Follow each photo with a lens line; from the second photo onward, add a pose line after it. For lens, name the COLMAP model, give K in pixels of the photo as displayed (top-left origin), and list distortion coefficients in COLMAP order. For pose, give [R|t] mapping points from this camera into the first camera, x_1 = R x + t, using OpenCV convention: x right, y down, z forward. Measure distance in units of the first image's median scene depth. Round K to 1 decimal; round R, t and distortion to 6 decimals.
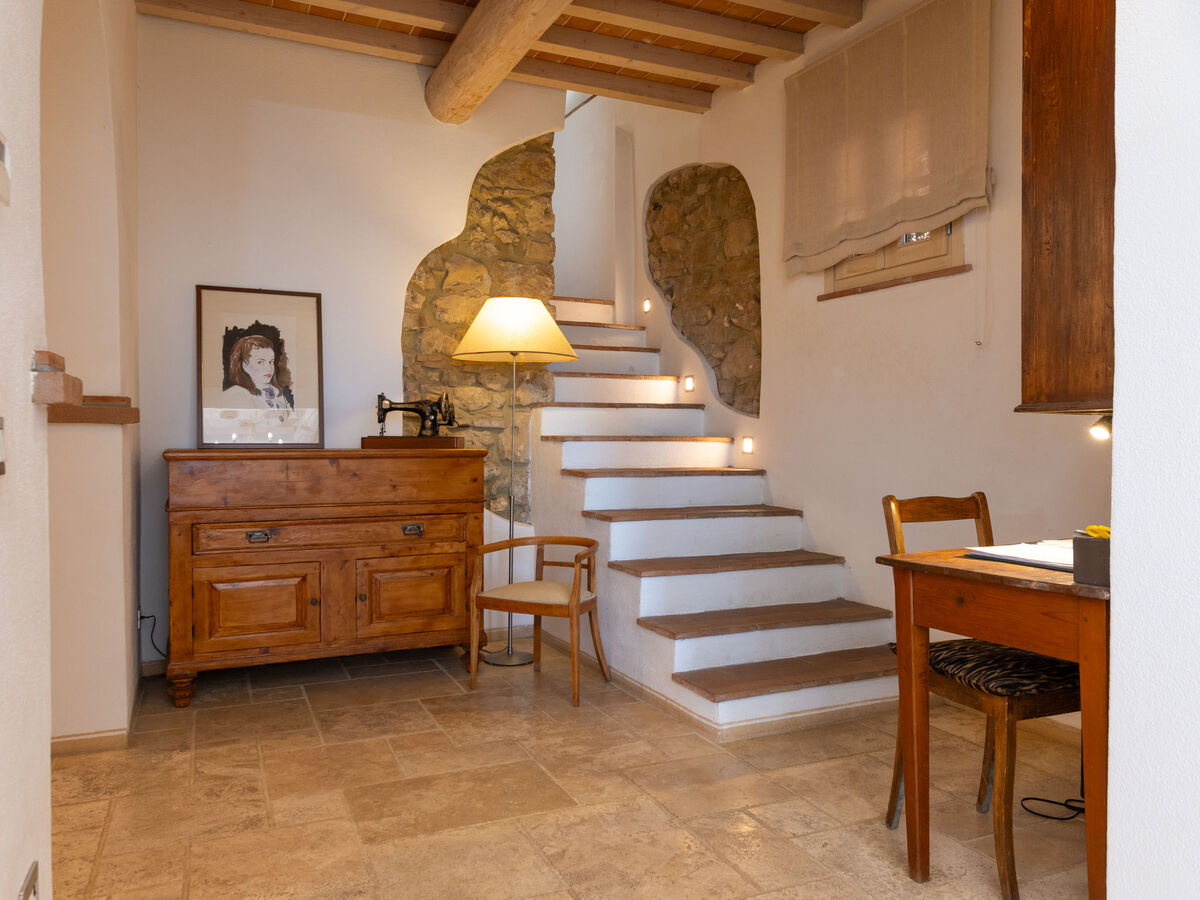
lens RADIAL K [[874.7, 0, 600.0], [0, 874.7, 450.0], [0, 0, 1]] dist [0.009419, 0.001601]
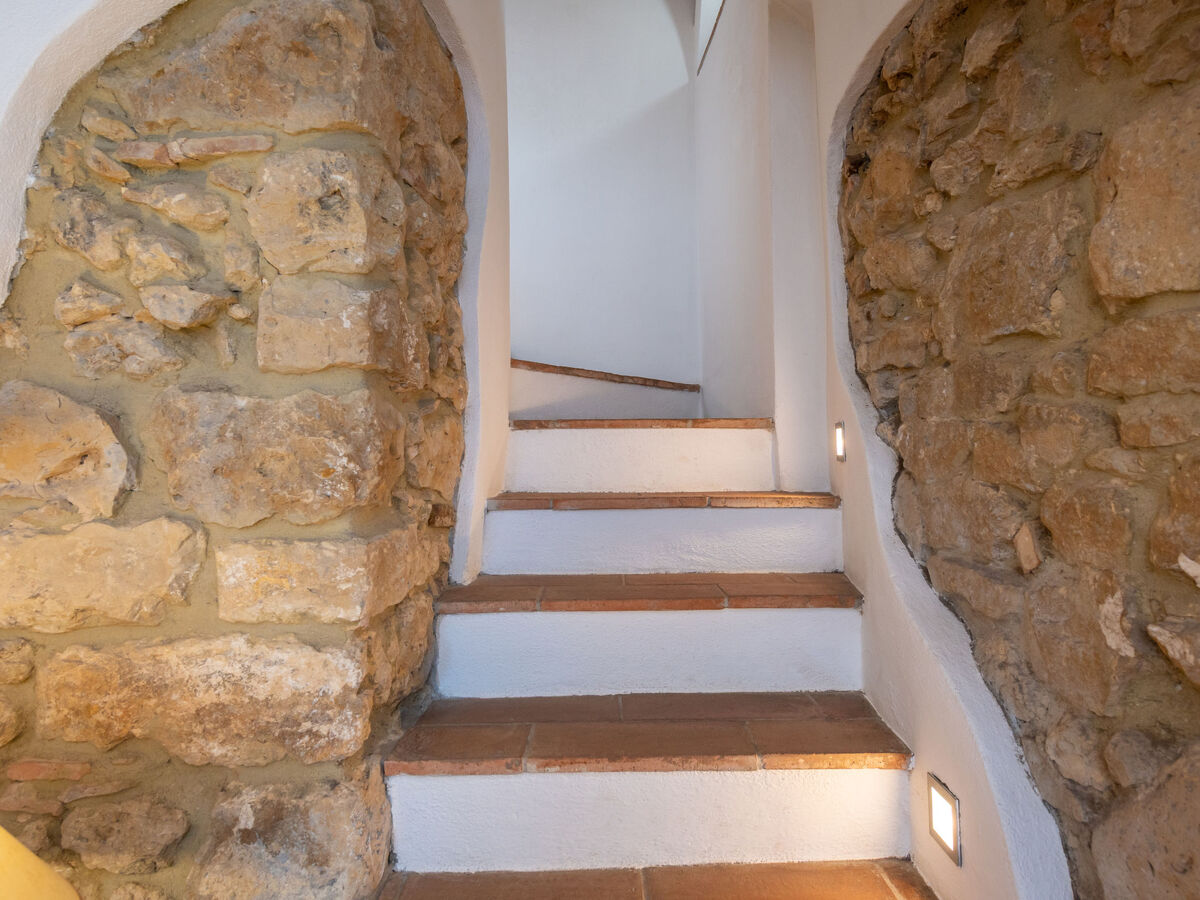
lens RADIAL K [[760.7, 0, 613.7], [0, 760.7, 422.6], [0, 0, 1]] dist [0.001497, 0.001363]
pose [[0.913941, -0.024548, -0.405105, 0.107569], [0.003410, 0.998598, -0.052819, -0.177150], [0.405834, 0.046892, 0.912743, 0.768464]]
